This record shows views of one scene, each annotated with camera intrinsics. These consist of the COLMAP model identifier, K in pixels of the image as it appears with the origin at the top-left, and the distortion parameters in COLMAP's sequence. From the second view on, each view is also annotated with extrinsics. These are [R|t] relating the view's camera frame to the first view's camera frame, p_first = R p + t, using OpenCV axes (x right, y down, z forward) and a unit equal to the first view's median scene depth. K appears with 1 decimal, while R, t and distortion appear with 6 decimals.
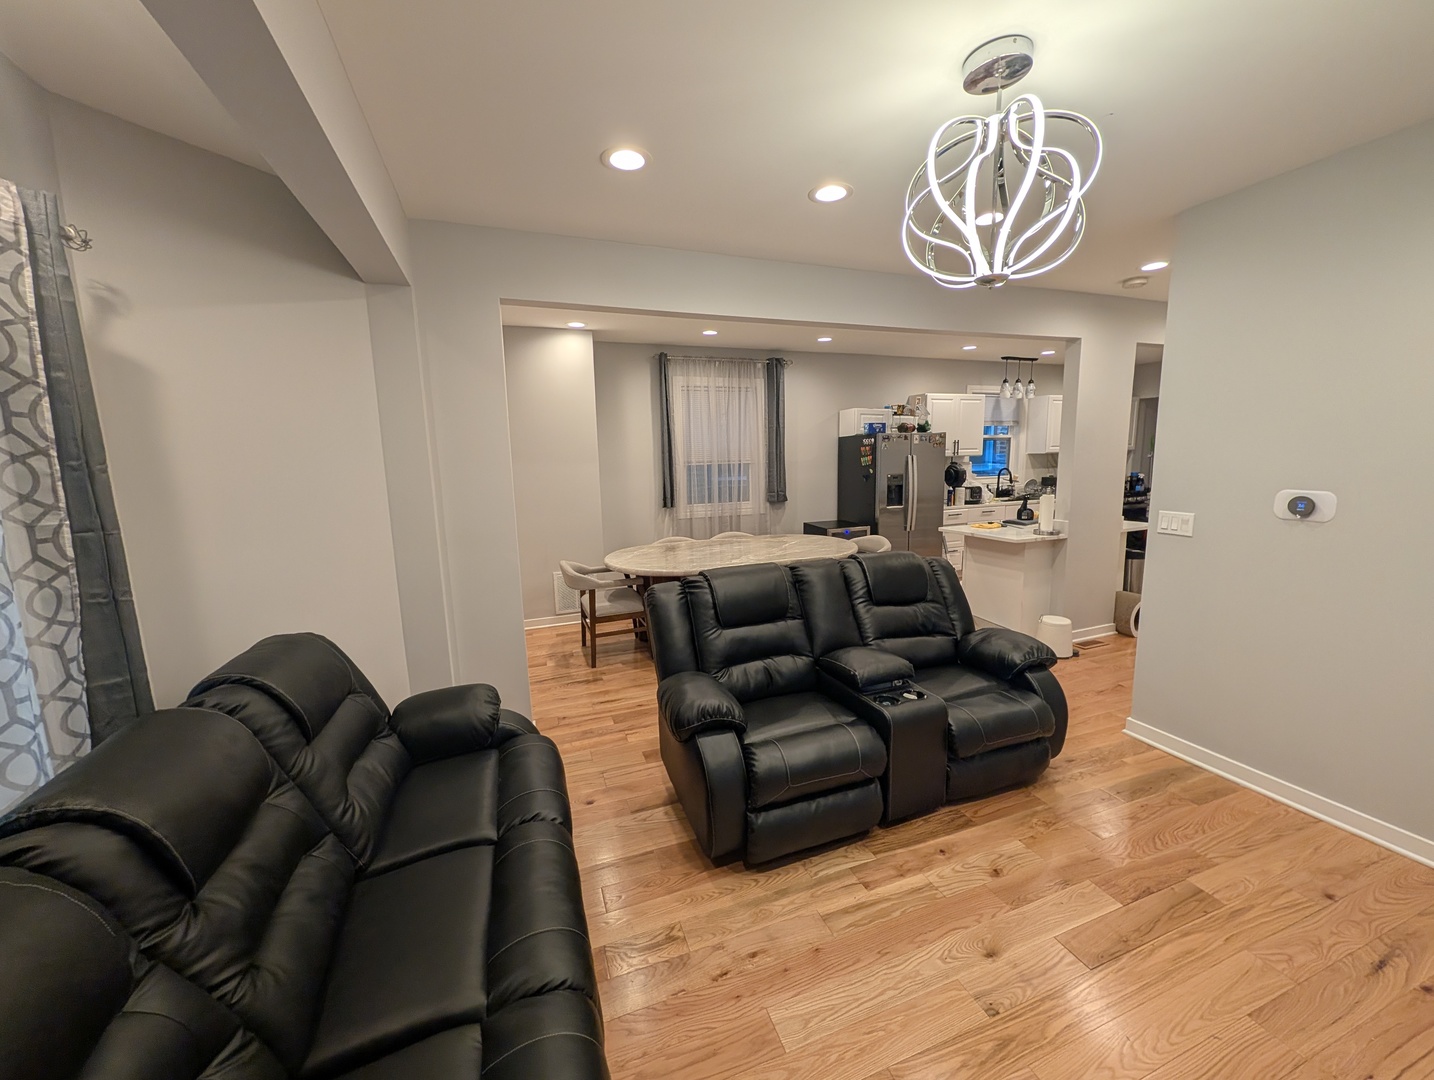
lens RADIAL K [[552.7, 0, 717.7], [0, 552.7, 537.6], [0, 0, 1]] dist [-0.002801, -0.000091]
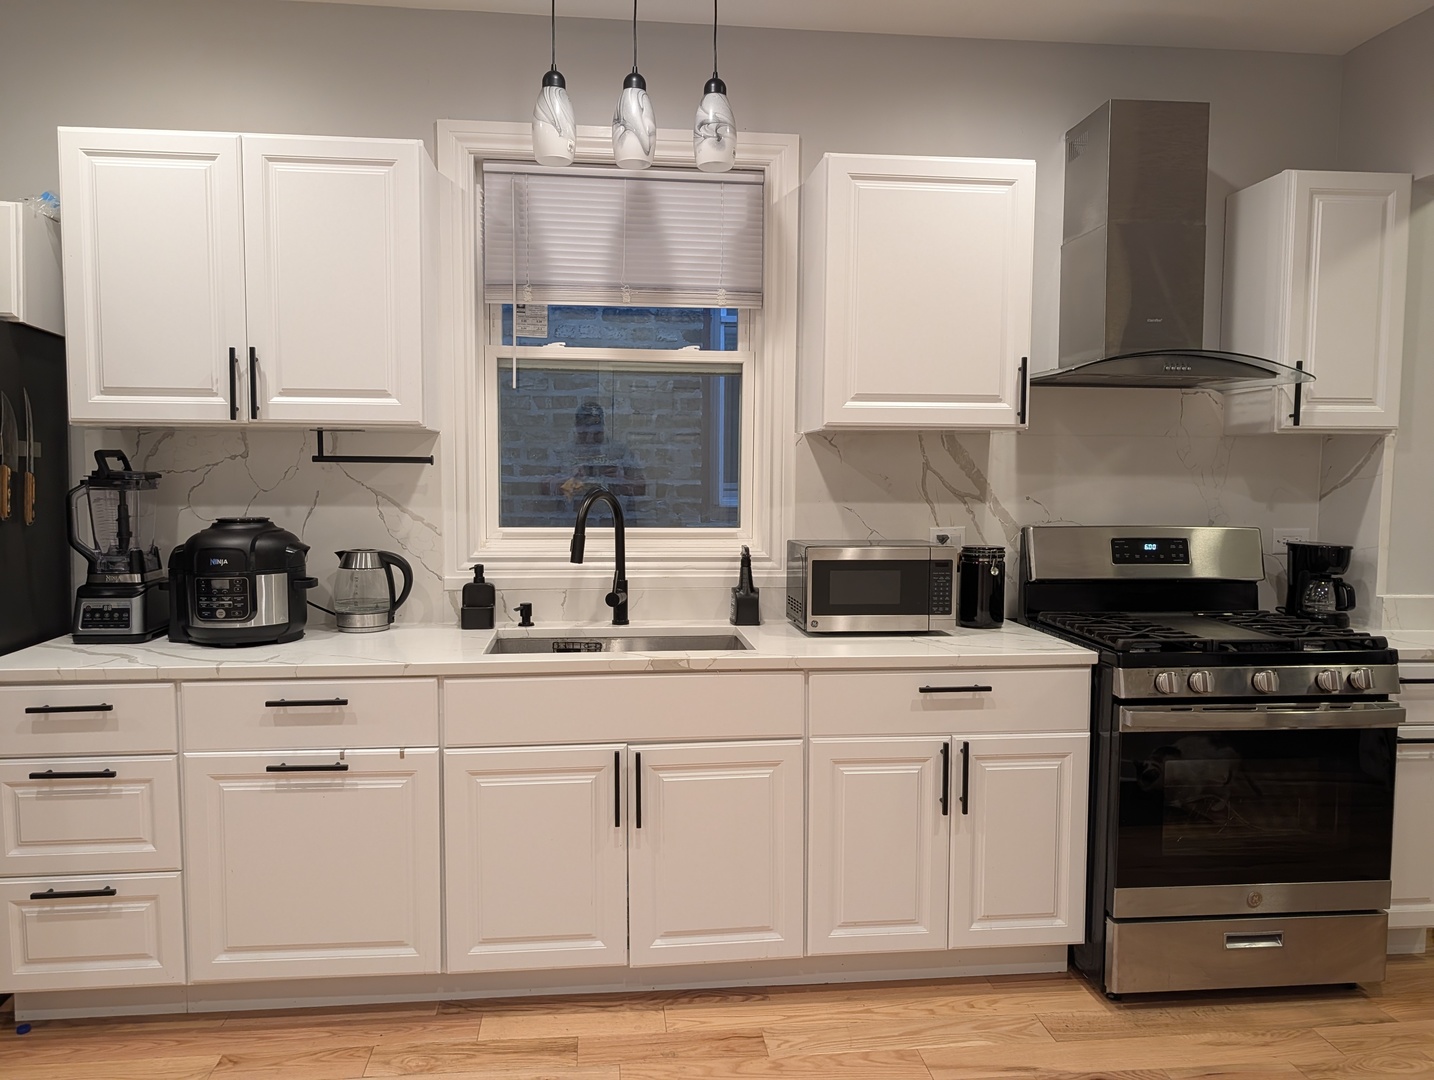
lens RADIAL K [[1011.4, 0, 718.2], [0, 1011.4, 538.8], [0, 0, 1]] dist [-0.001572, -0.002475]
pose [[0.968608, 0.043217, -0.244806, 0.631682], [-0.060505, 0.996143, -0.063540, -0.081495], [0.241116, 0.076358, 0.967488, 0.603296]]
